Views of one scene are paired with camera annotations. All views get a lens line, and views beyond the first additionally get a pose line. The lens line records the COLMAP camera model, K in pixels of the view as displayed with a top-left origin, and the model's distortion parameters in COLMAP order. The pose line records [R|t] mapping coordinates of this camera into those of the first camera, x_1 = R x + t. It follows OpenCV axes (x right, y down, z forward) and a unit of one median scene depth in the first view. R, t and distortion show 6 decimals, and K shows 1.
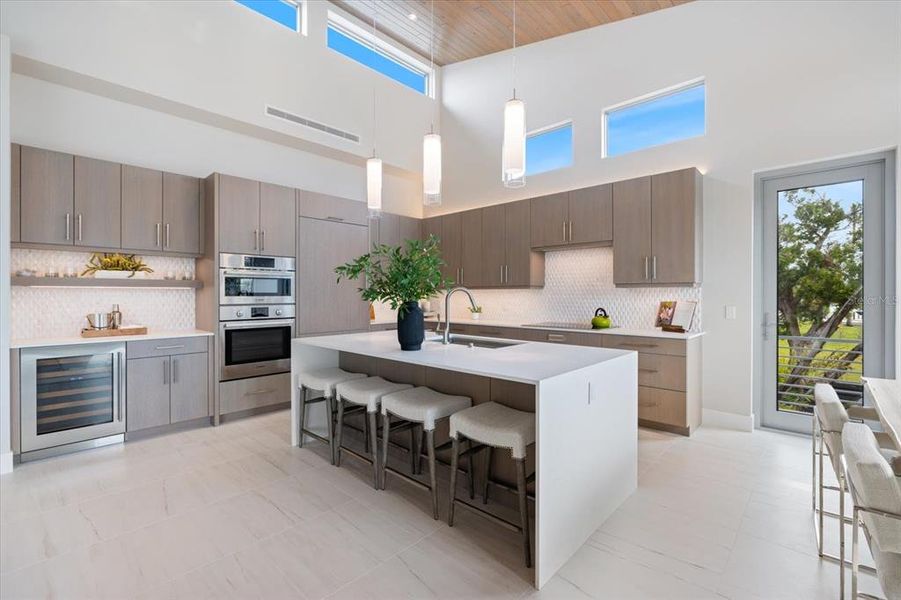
lens RADIAL K [[378.9, 0, 448.9], [0, 378.9, 296.2], [0, 0, 1]] dist [-0.007034, 0.000344]
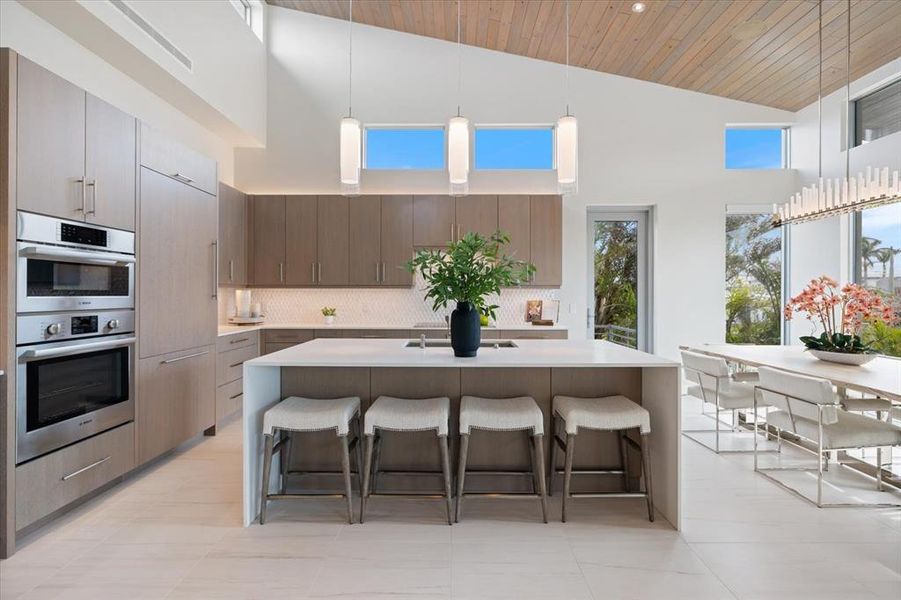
lens RADIAL K [[404.8, 0, 450.1], [0, 404.8, 296.4], [0, 0, 1]] dist [-0.000577, 0.000521]
pose [[0.753485, -0.000131, 0.657465, -0.537747], [0.000758, 0.999999, -0.000669, 0.001301], [-0.657465, 0.001003, 0.753484, 0.218858]]
